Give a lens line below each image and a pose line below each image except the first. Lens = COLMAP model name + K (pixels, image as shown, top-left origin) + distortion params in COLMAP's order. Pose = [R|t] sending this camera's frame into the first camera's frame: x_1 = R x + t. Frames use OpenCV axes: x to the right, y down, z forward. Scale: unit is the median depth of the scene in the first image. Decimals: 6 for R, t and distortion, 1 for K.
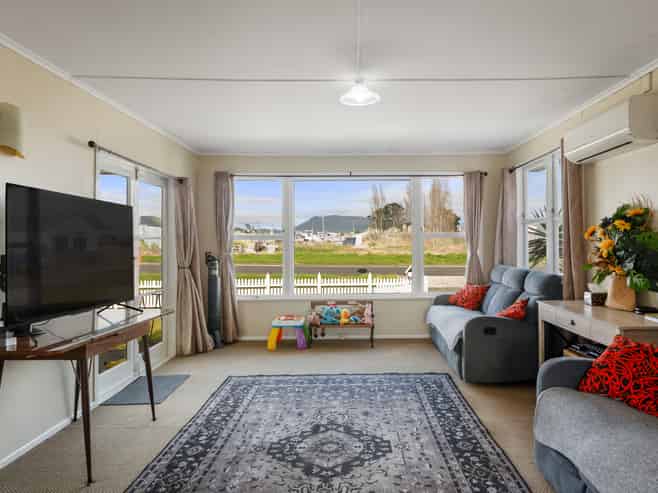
lens RADIAL K [[400.2, 0, 329.8], [0, 400.2, 244.6], [0, 0, 1]] dist [0.004461, -0.000785]
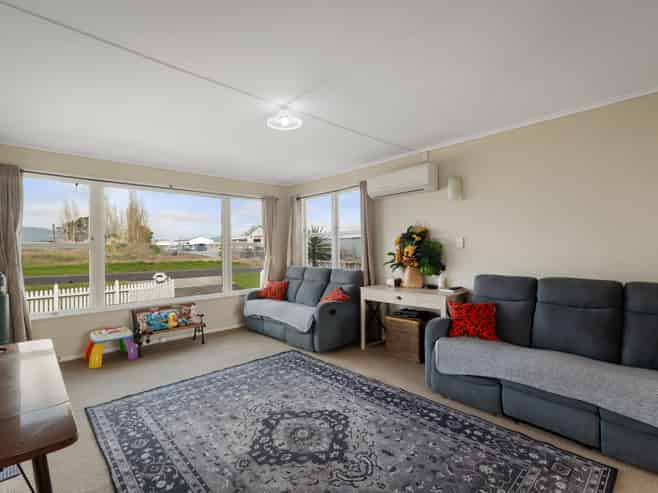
lens RADIAL K [[306.8, 0, 328.4], [0, 306.8, 247.5], [0, 0, 1]] dist [-0.004198, 0.000038]
pose [[0.762709, -0.001178, 0.646740, -0.347689], [0.011921, 0.999854, -0.012237, 0.003774], [-0.646632, 0.017043, 0.762612, 0.214250]]
